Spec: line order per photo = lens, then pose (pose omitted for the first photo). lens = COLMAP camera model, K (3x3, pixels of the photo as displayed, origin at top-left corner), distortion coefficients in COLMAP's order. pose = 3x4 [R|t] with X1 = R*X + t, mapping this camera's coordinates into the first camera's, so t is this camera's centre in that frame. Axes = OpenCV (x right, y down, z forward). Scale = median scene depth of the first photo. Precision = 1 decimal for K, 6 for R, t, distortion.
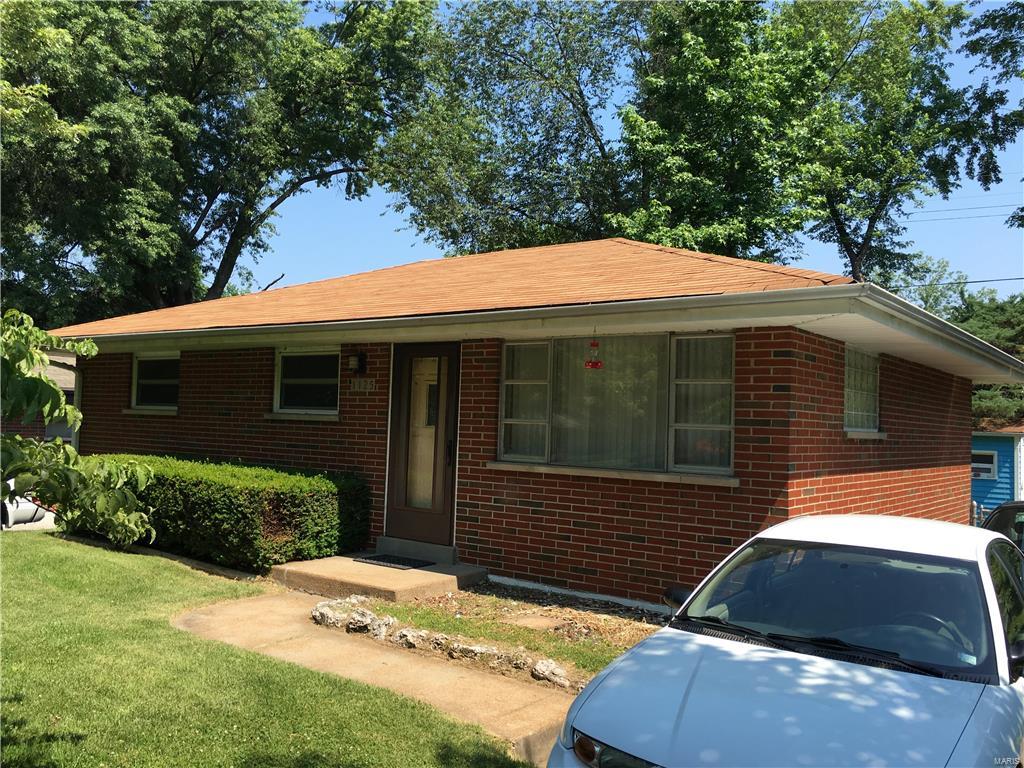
lens RADIAL K [[866.8, 0, 508.3], [0, 866.8, 387.7], [0, 0, 1]] dist [0.067942, -0.100670]
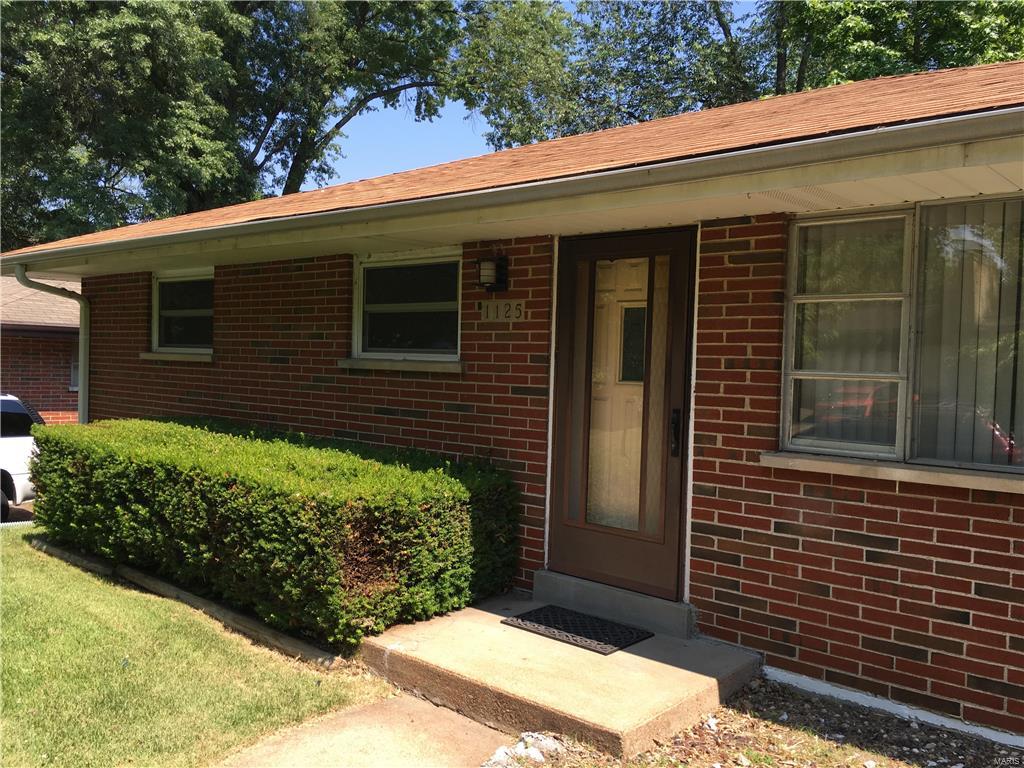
lens RADIAL K [[866.8, 0, 505.2], [0, 866.8, 387.1], [0, 0, 1]] dist [0.067942, -0.100670]
pose [[0.997026, -0.001624, -0.077051, -0.113626], [0.006880, 0.997661, 0.068004, 0.007782], [0.076761, -0.068332, 0.994705, 0.388297]]
